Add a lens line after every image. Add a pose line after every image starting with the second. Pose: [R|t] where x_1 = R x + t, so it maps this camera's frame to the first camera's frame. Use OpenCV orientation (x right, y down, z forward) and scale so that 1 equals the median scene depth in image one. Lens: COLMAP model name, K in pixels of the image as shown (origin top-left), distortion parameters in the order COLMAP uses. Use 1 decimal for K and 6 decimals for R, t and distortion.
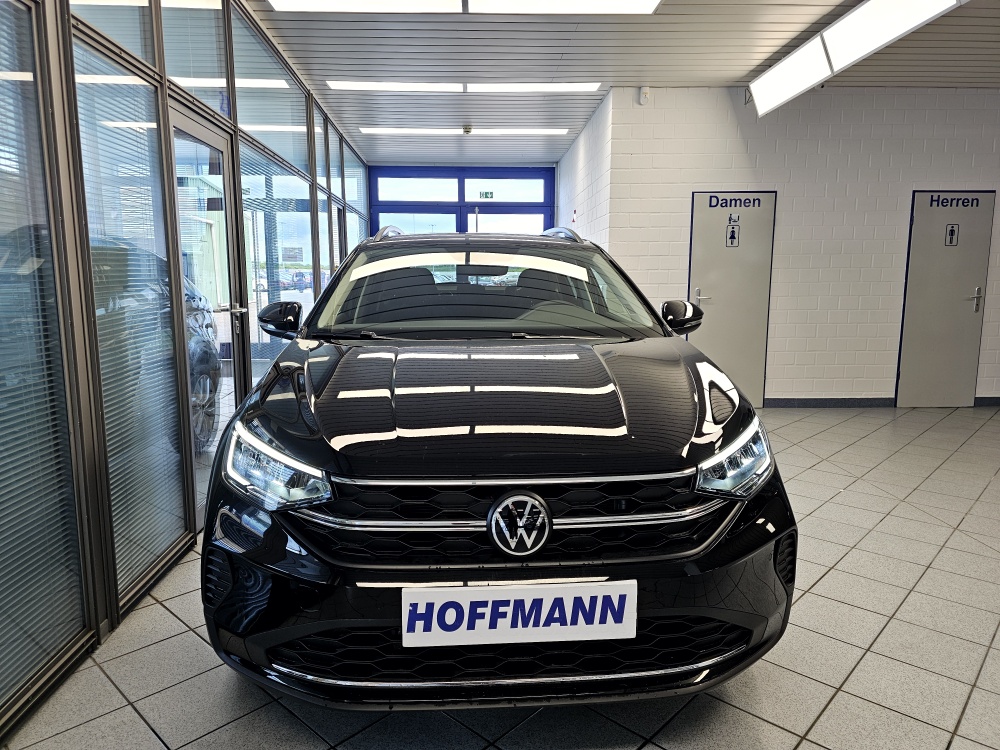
lens RADIAL K [[693.8, 0, 500.0], [0, 693.8, 375.0], [0, 0, 1]] dist [0.036673, -0.050969]
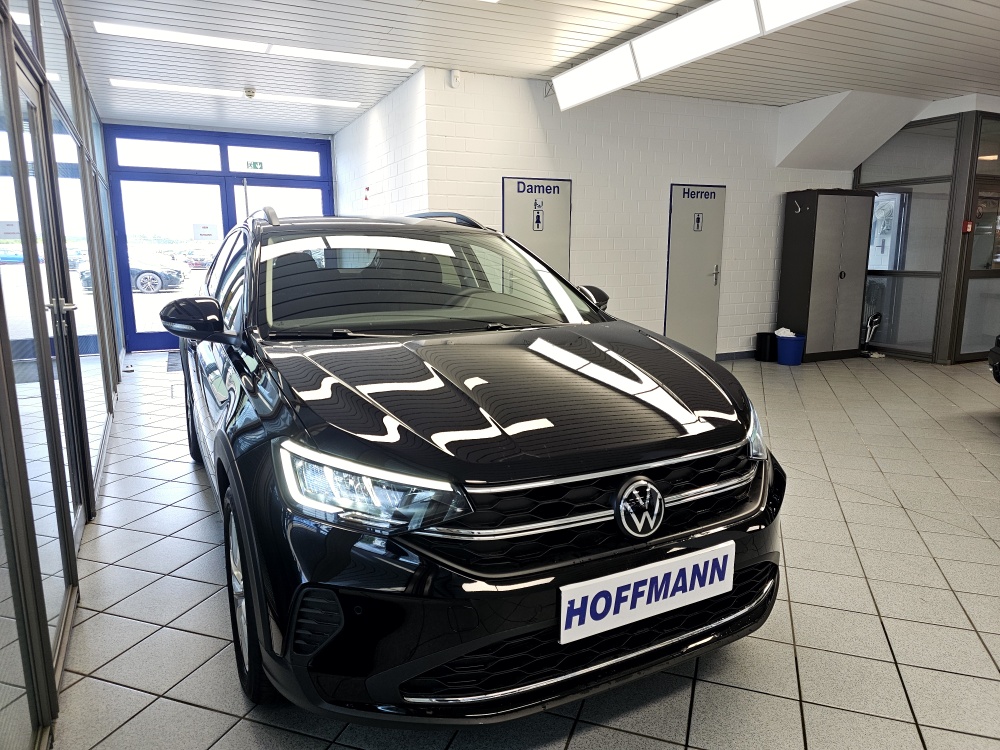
lens RADIAL K [[689.5, 0, 493.4], [0, 689.5, 380.6], [0, 0, 1]] dist [0.046394, -0.062642]
pose [[0.908523, -0.077635, 0.410559, -0.296489], [0.058156, 0.996518, 0.059744, -0.028709], [-0.413768, -0.030403, 0.909875, 0.064352]]
